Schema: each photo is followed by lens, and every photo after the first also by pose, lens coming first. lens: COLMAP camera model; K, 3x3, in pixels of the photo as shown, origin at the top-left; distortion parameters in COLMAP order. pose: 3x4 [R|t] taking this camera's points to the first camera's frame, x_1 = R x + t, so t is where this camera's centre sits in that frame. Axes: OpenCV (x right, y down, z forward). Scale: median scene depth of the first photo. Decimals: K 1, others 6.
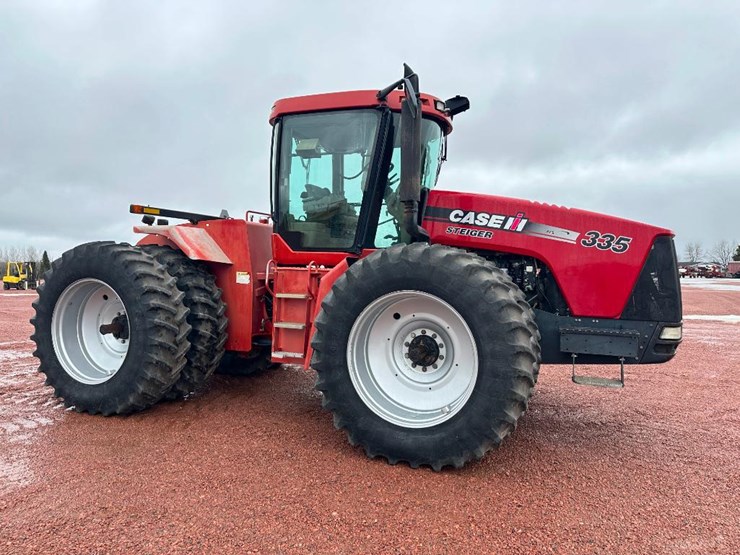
lens RADIAL K [[489.1, 0, 366.7], [0, 489.1, 281.4], [0, 0, 1]] dist [-0.000731, -0.008369]
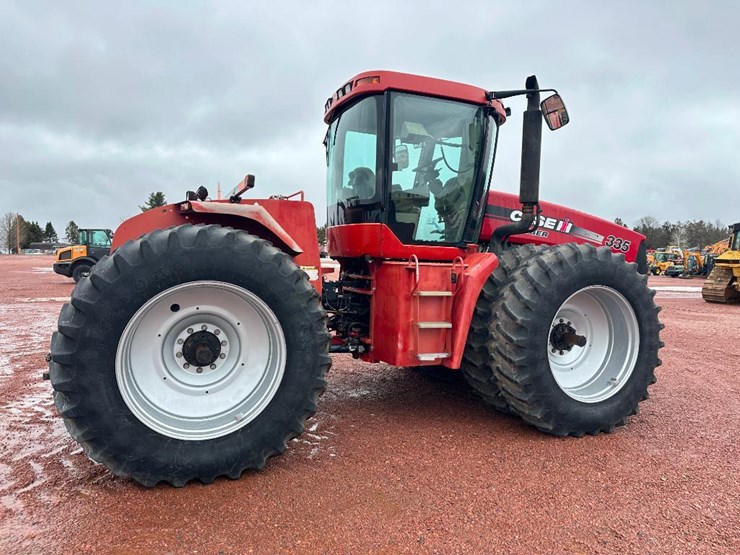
lens RADIAL K [[533.1, 0, 367.7], [0, 533.1, 282.2], [0, 0, 1]] dist [0.022935, -0.034916]
pose [[0.743386, -0.029883, 0.668194, -0.897695], [0.006126, 0.999264, 0.037873, -0.030843], [-0.668834, -0.024060, 0.743022, 0.318143]]
